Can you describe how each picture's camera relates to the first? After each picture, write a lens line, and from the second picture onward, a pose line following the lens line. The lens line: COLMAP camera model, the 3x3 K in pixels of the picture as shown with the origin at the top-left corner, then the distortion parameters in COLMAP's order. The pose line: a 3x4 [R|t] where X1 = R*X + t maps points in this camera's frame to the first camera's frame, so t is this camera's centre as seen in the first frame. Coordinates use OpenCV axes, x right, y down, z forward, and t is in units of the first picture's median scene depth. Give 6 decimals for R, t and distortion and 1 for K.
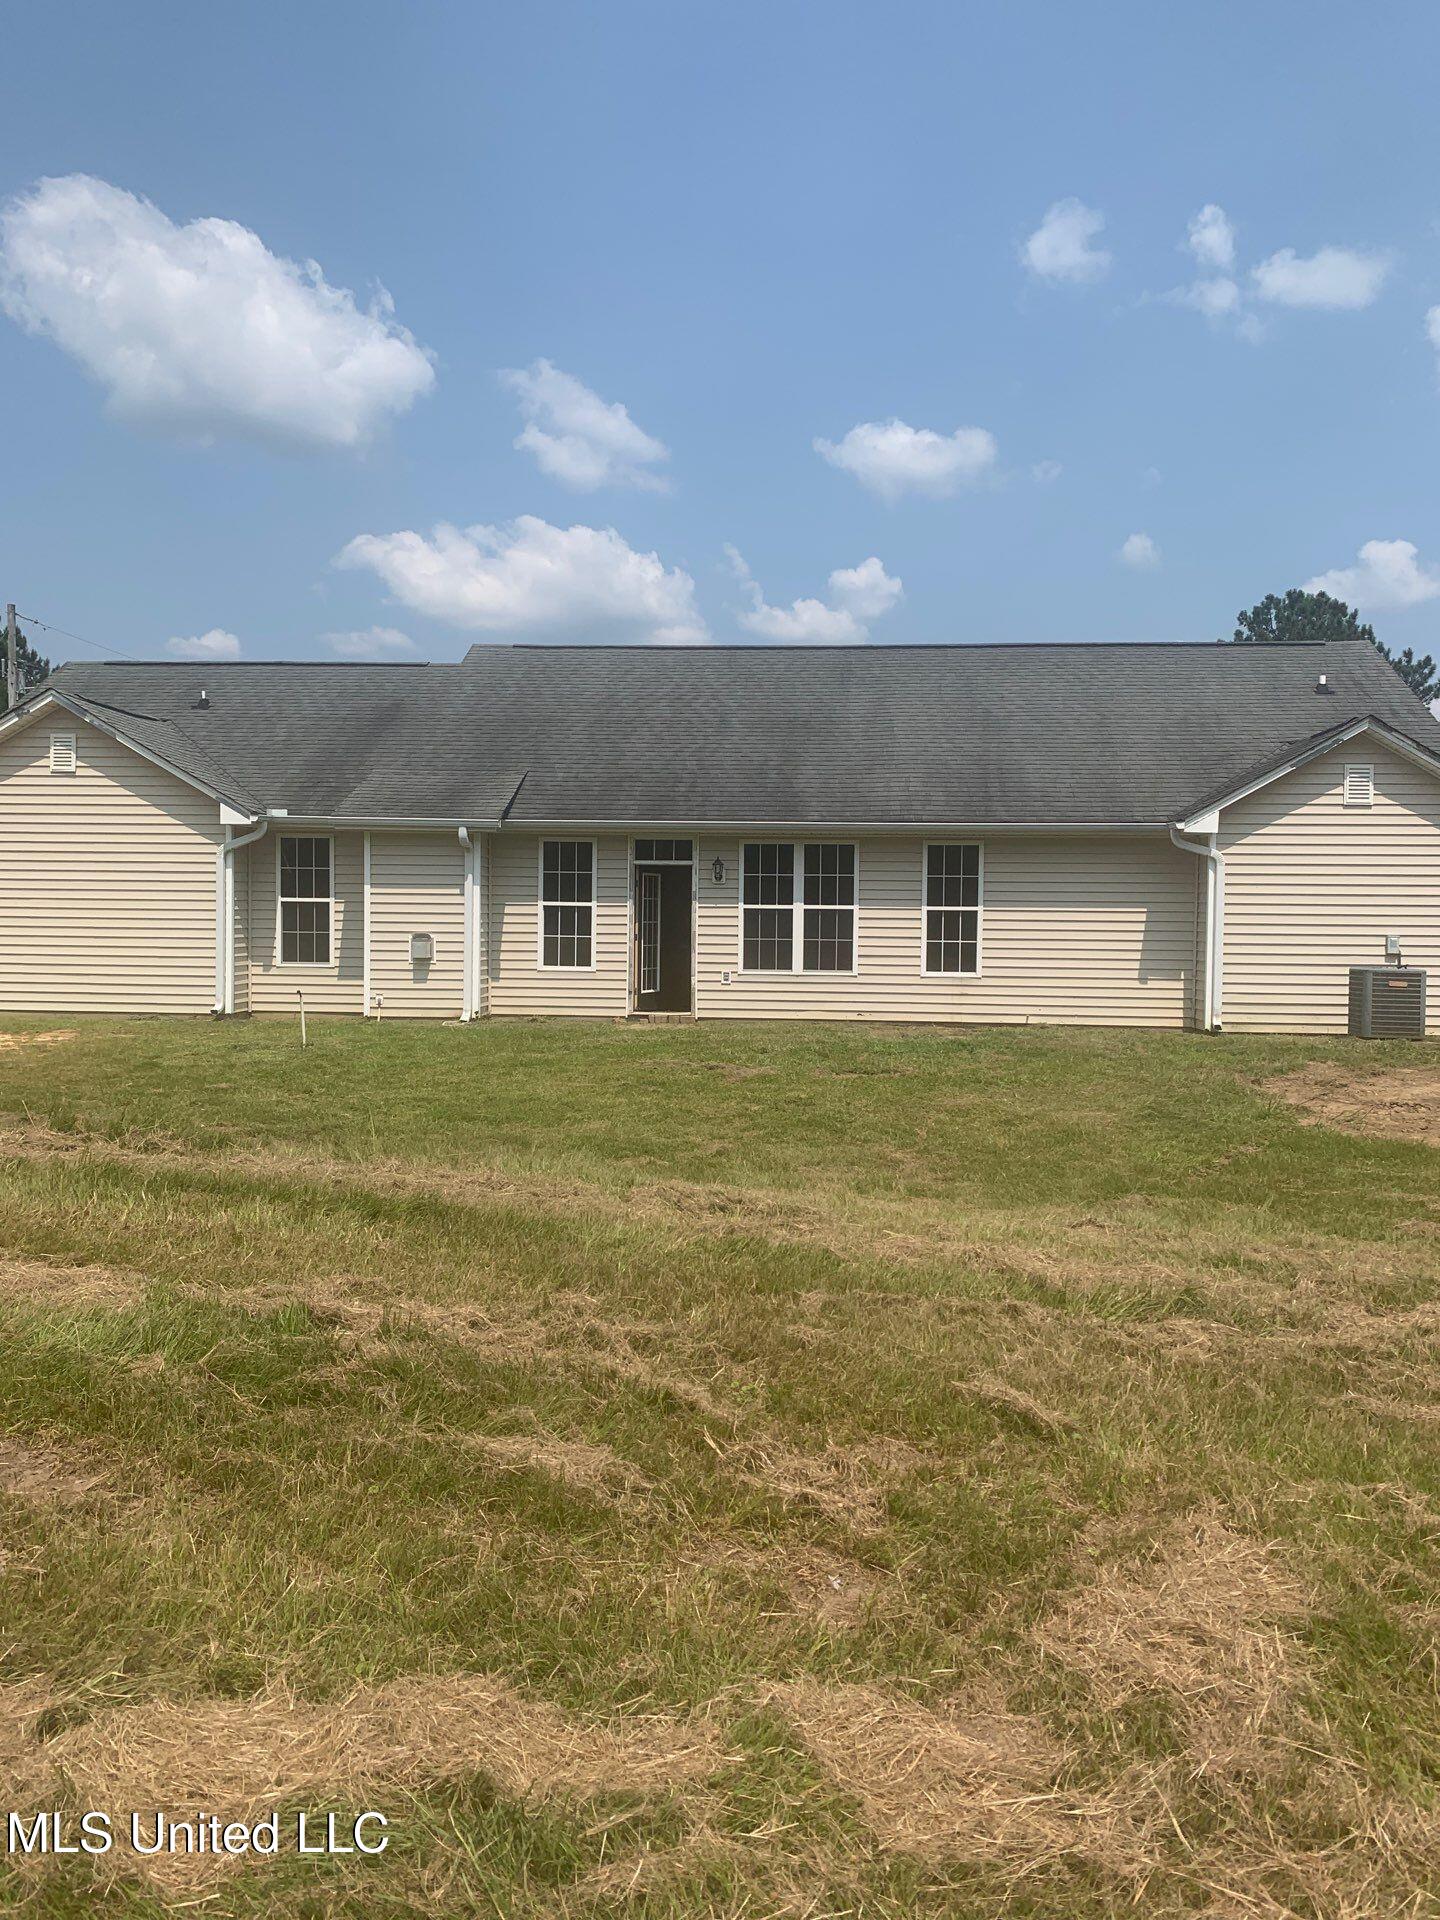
lens RADIAL K [[1479.6, 0, 723.3], [0, 1479.6, 947.2], [0, 0, 1]] dist [0.064558, -0.075535]
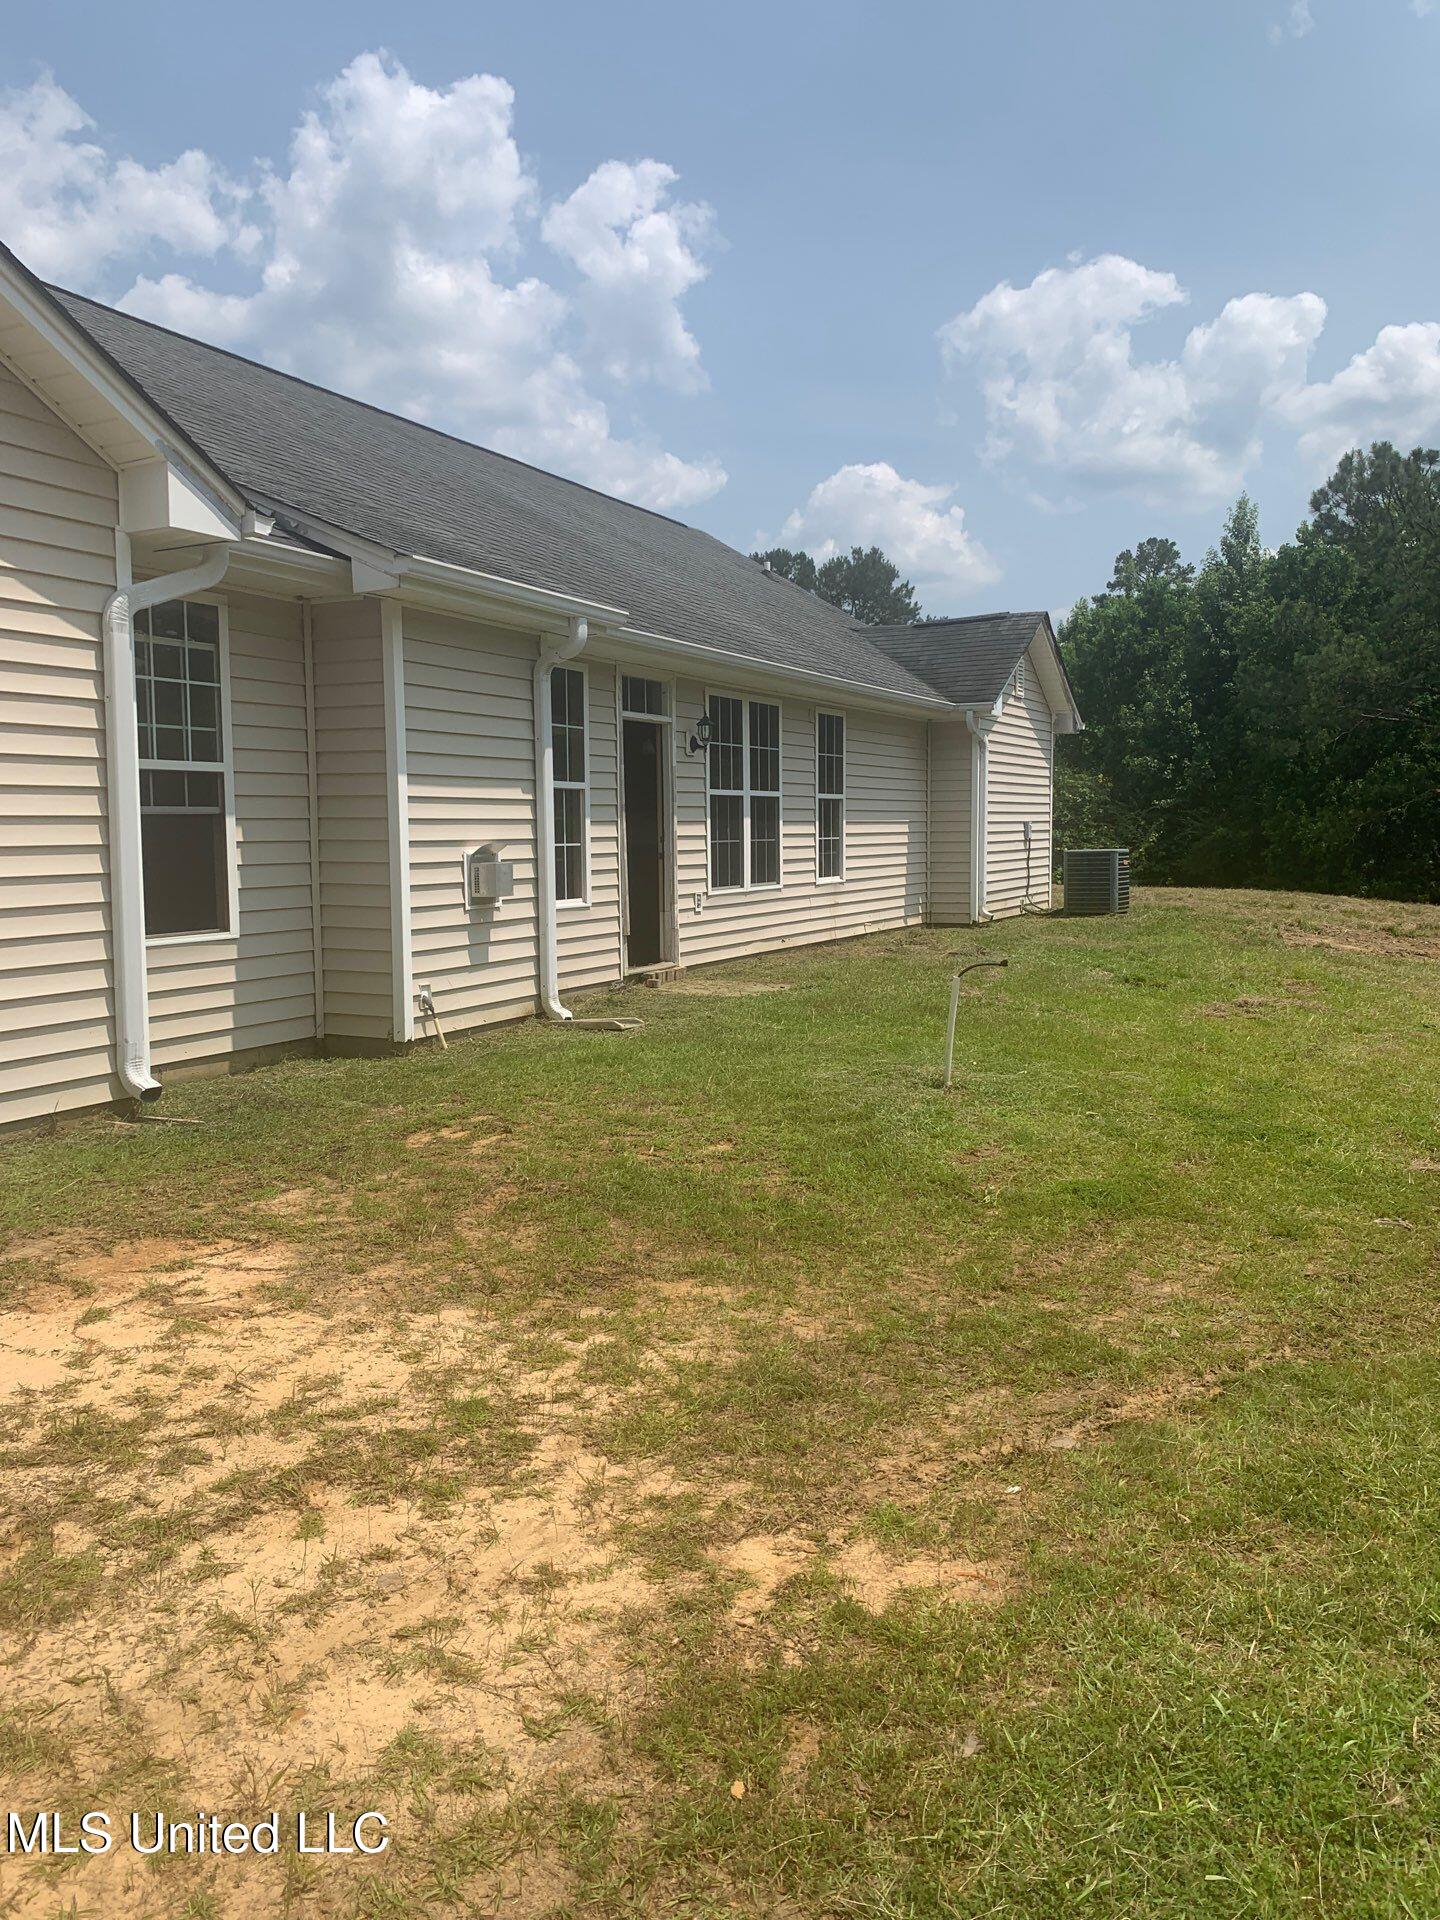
lens RADIAL K [[1479.6, 0, 723.3], [0, 1479.6, 947.2], [0, 0, 1]] dist [0.064558, -0.075535]
pose [[0.373006, -0.088651, 0.923584, -0.601573], [0.036664, 0.996056, 0.080800, -0.012159], [-0.927104, 0.003723, 0.374785, 0.748409]]
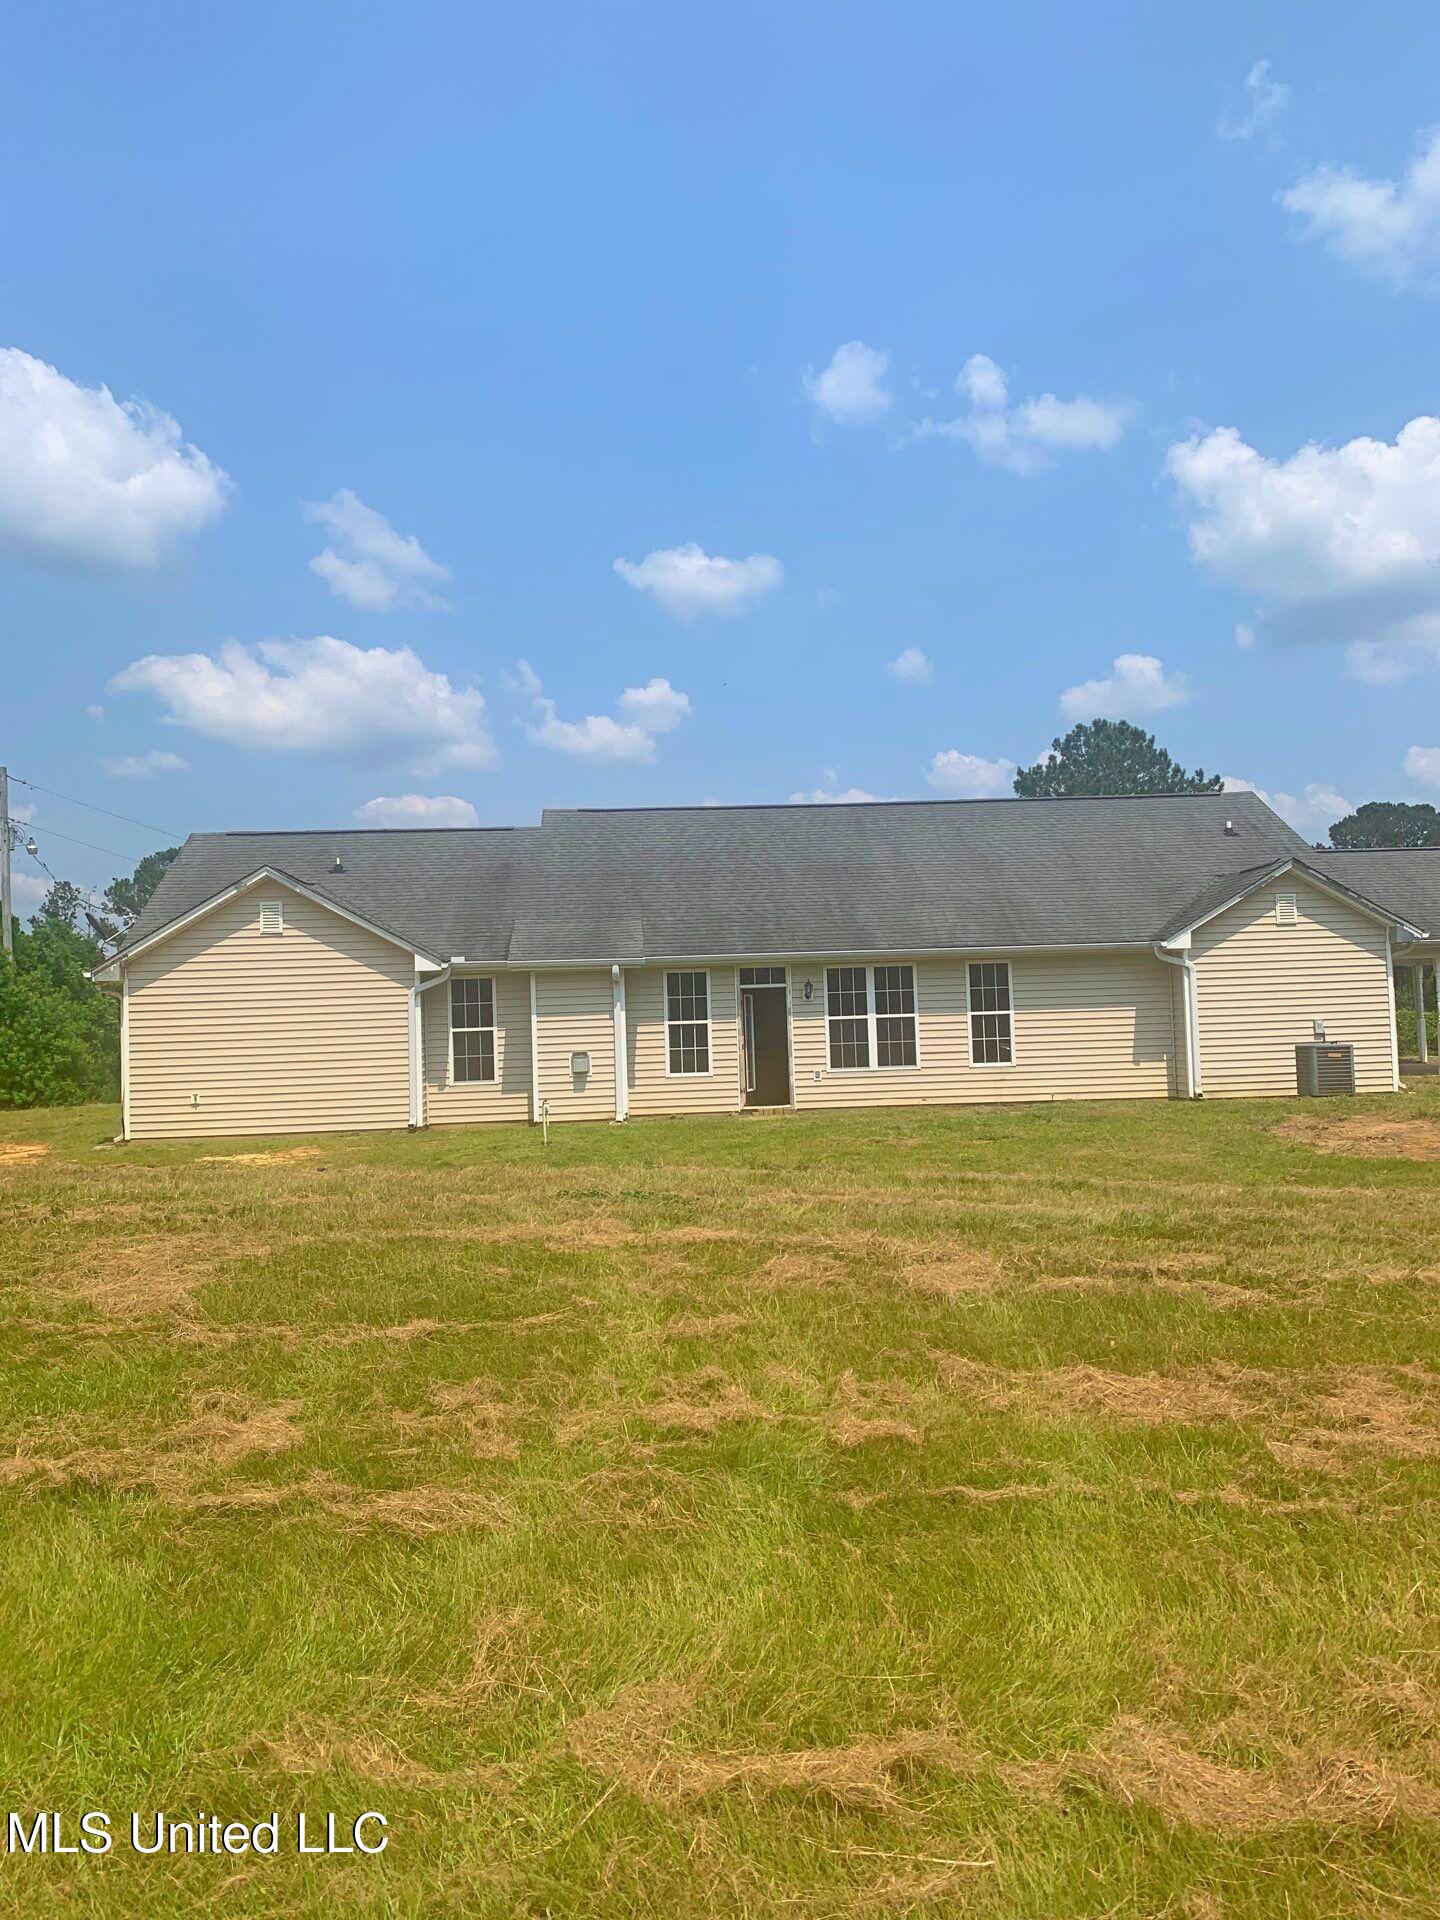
lens RADIAL K [[1502.9, 0, 720.7], [0, 1502.9, 928.9], [0, 0, 1]] dist [0.145014, -0.270771]
pose [[0.987432, -0.035862, 0.153922, -0.272887], [0.048578, 0.995638, -0.079662, -0.005640], [-0.150394, 0.086138, 0.984866, -0.259434]]
